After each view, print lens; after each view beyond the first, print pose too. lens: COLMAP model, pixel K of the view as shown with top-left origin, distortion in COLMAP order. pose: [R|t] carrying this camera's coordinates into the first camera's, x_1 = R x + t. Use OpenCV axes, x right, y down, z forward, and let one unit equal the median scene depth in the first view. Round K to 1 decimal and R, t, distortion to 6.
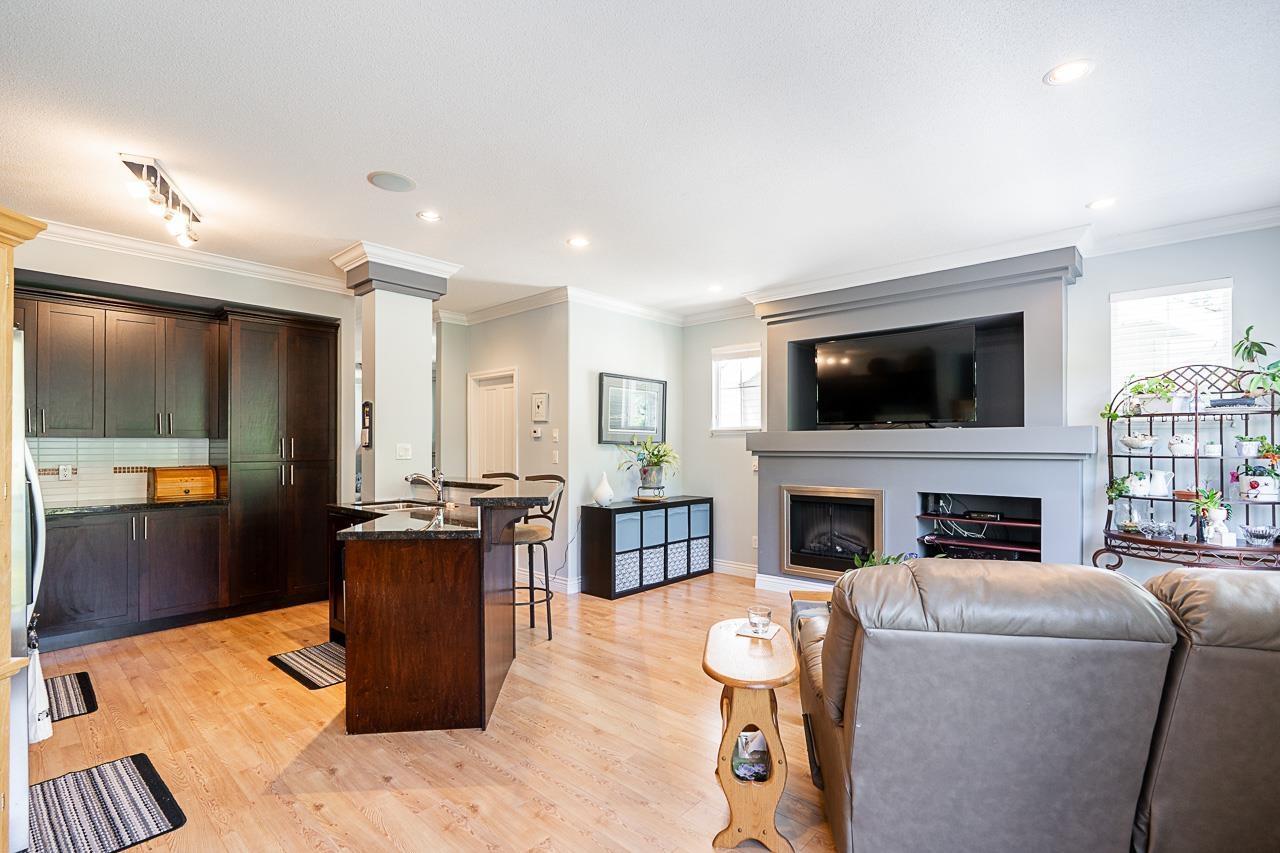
lens RADIAL K [[582.9, 0, 644.7], [0, 582.9, 442.7], [0, 0, 1]] dist [-0.008003, 0.002833]
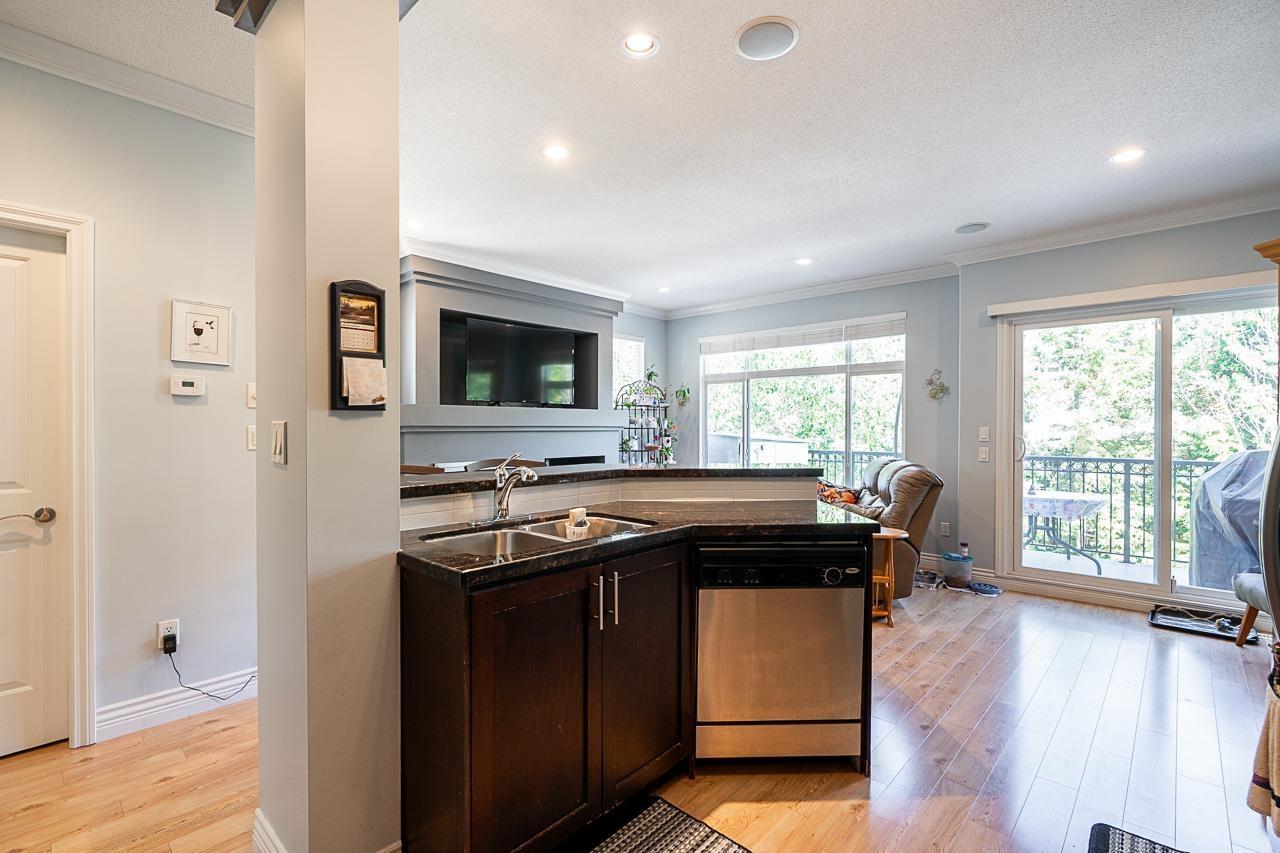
lens RADIAL K [[582.9, 0, 636.0], [0, 582.9, 427.3], [0, 0, 1]] dist [-0.008003, 0.002833]
pose [[0.026538, -0.000926, 0.999647, -0.744429], [-0.007565, 0.999971, 0.001127, 0.014823], [-0.999619, -0.007592, 0.026530, 0.735524]]
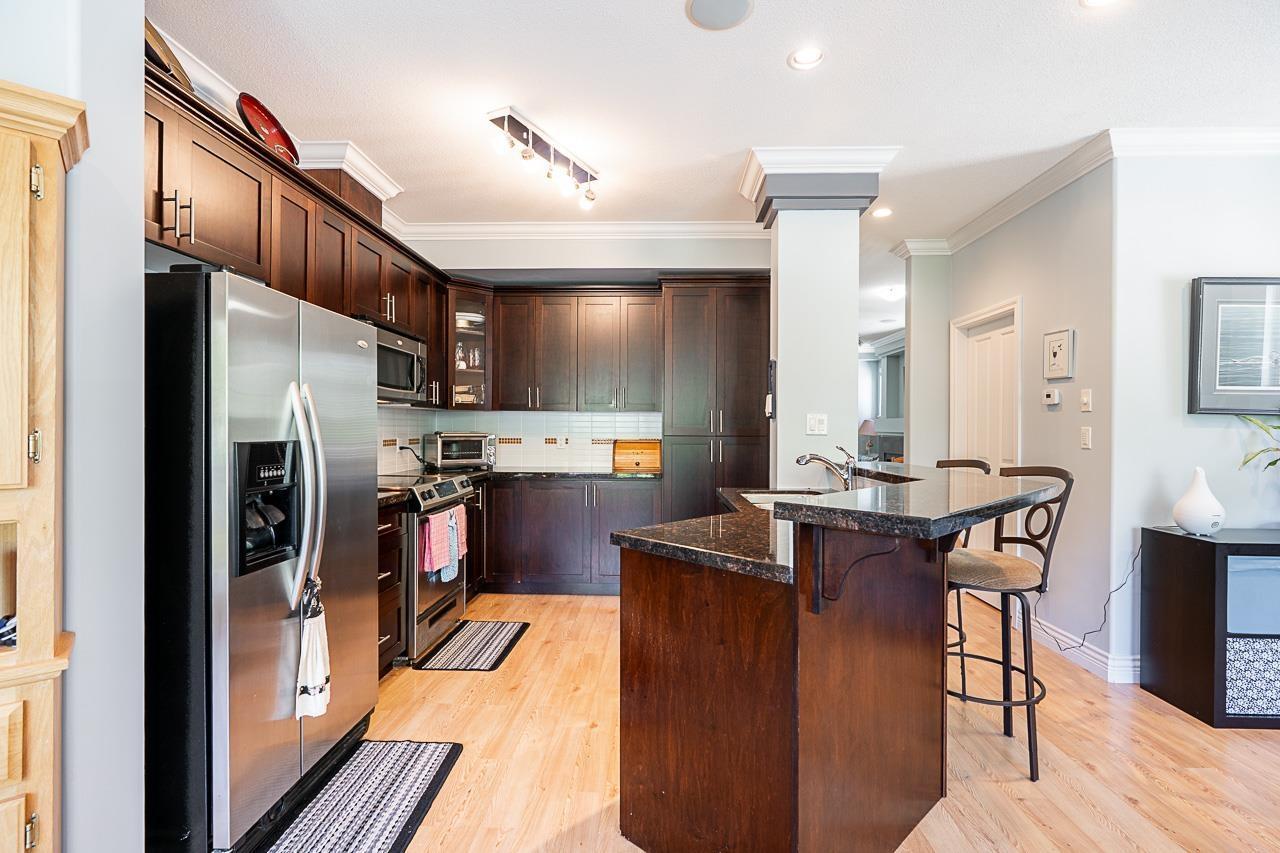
lens RADIAL K [[582.9, 0, 647.4], [0, 582.9, 428.4], [0, 0, 1]] dist [-0.008003, 0.002833]
pose [[0.640105, 0.004806, -0.768272, 0.012758], [-0.001953, 0.999987, 0.004629, 0.015814], [0.768285, -0.001463, 0.640107, 0.332499]]
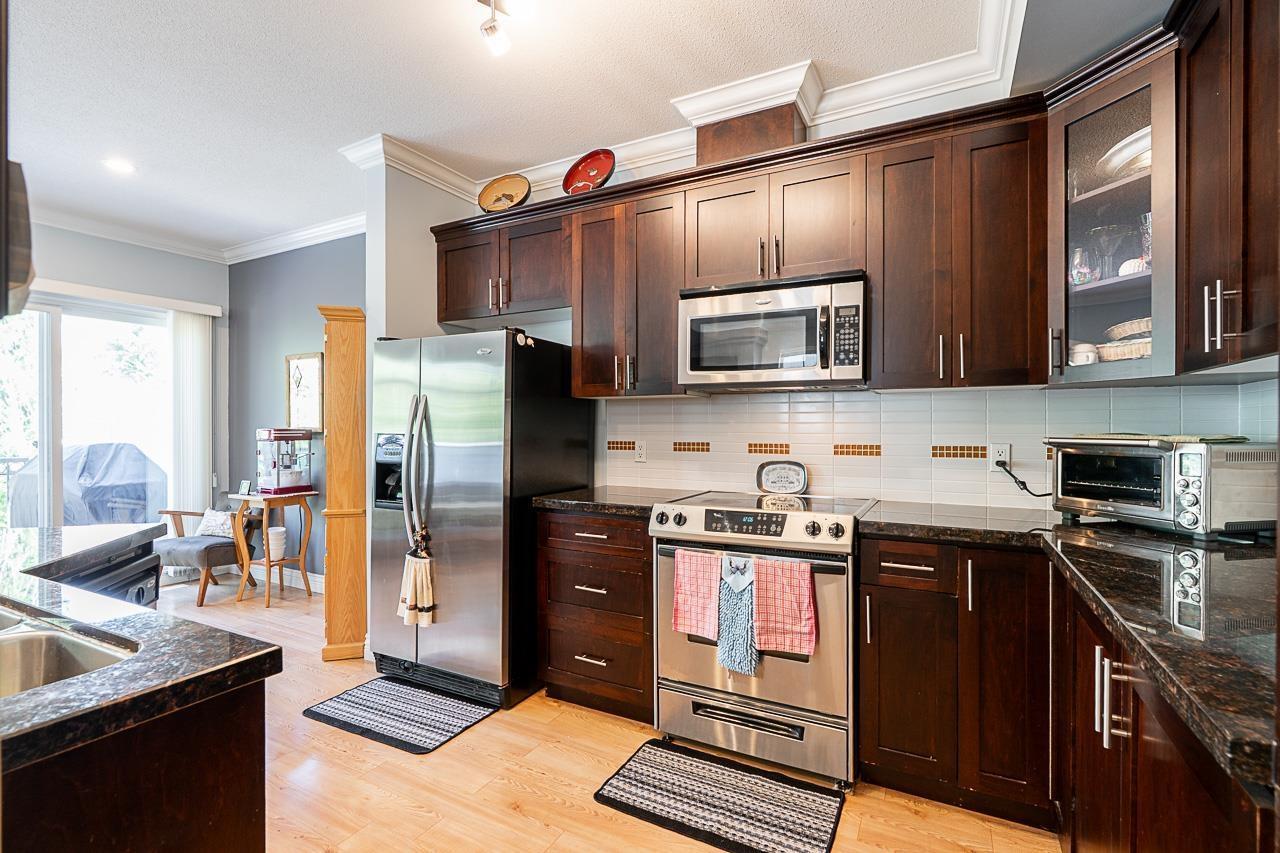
lens RADIAL K [[582.9, 0, 639.4], [0, 582.9, 431.4], [0, 0, 1]] dist [-0.008003, 0.002833]
pose [[-0.973248, -0.000079, -0.229757, -0.515463], [0.000577, 0.999996, -0.002788, 0.025659], [0.229757, -0.002846, -0.973244, 1.012913]]
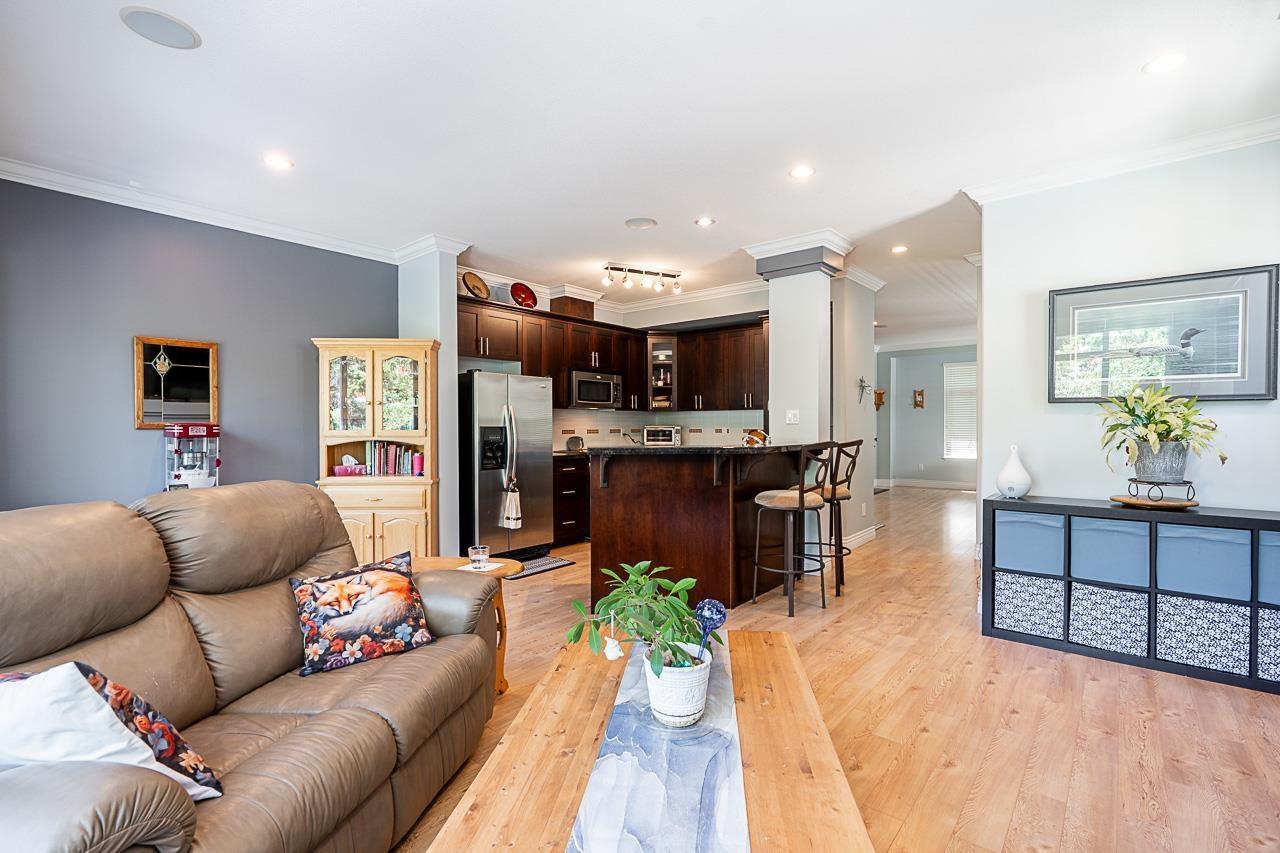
lens RADIAL K [[582.9, 0, 647.5], [0, 582.9, 431.3], [0, 0, 1]] dist [-0.008003, 0.002833]
pose [[0.038405, 0.012714, -0.999181, 0.631135], [0.008791, 0.999876, 0.013061, 0.023451], [0.999224, -0.009286, 0.038289, 0.617992]]
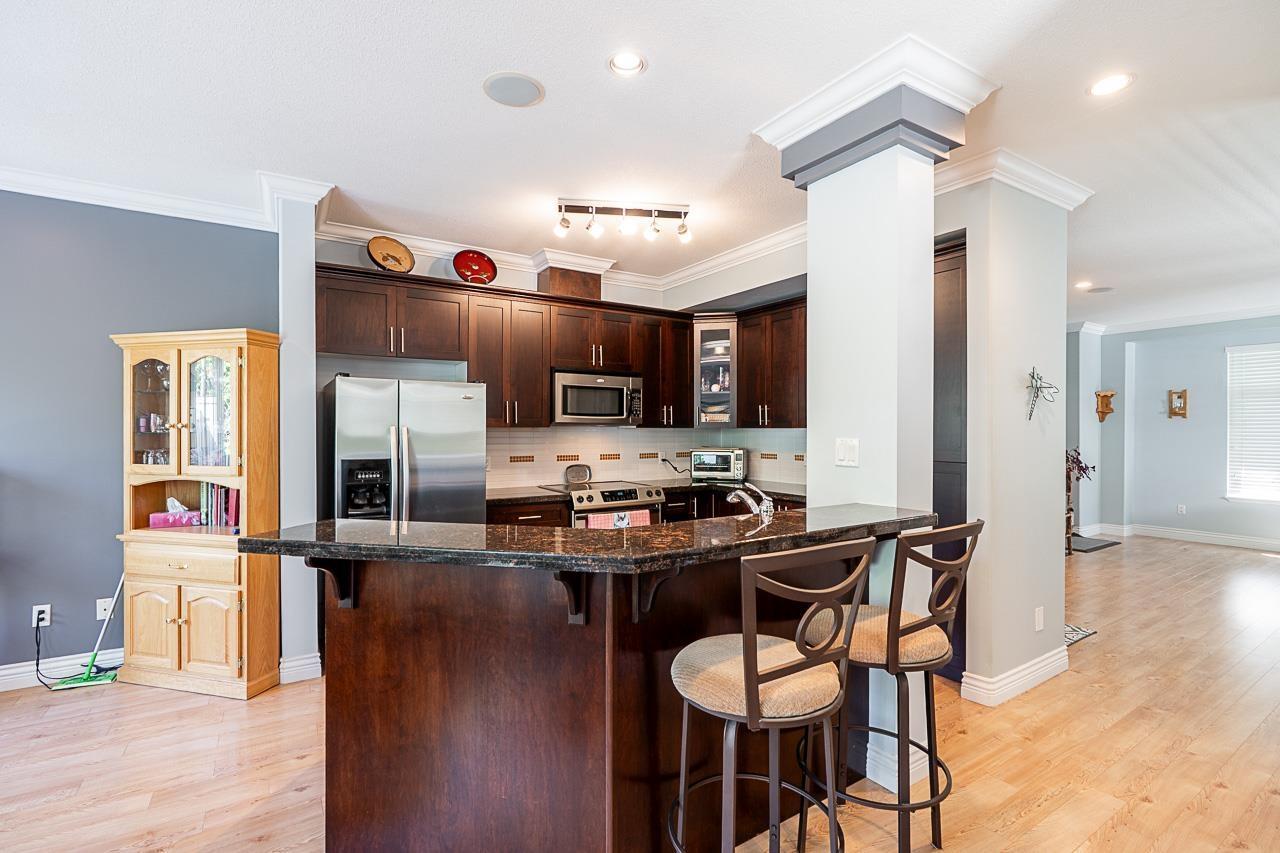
lens RADIAL K [[582.9, 0, 641.5], [0, 582.9, 432.3], [0, 0, 1]] dist [-0.008003, 0.002833]
pose [[-0.274136, 0.004884, -0.961679, 0.156145], [0.005272, 0.999980, 0.003575, -0.006001], [0.961677, -0.004090, -0.274156, 0.877862]]
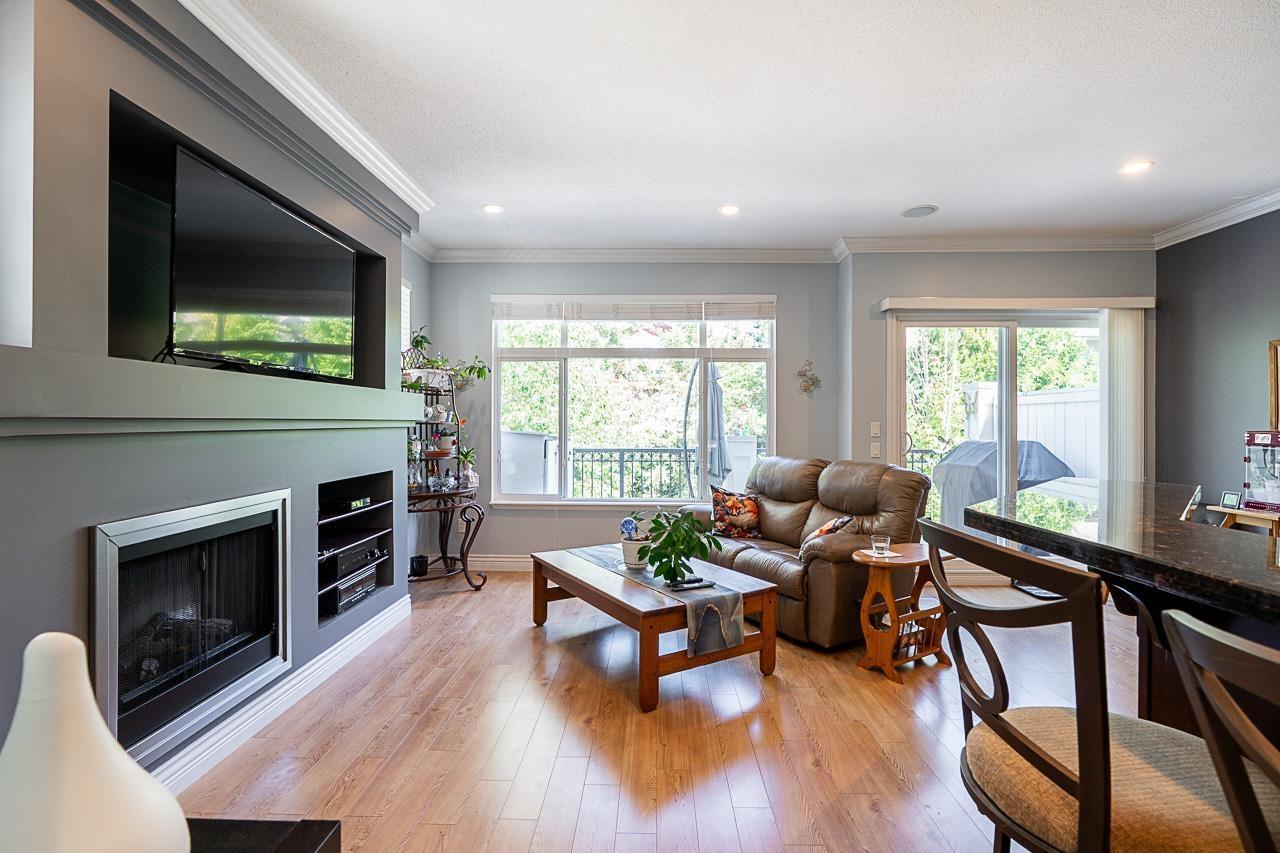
lens RADIAL K [[582.9, 0, 639.9], [0, 582.9, 416.3], [0, 0, 1]] dist [-0.008003, 0.002833]
pose [[-0.648267, 0.002355, 0.761409, -0.221216], [-0.009871, 0.999885, -0.011496, 0.015885], [-0.761349, -0.014968, -0.648169, 1.090873]]
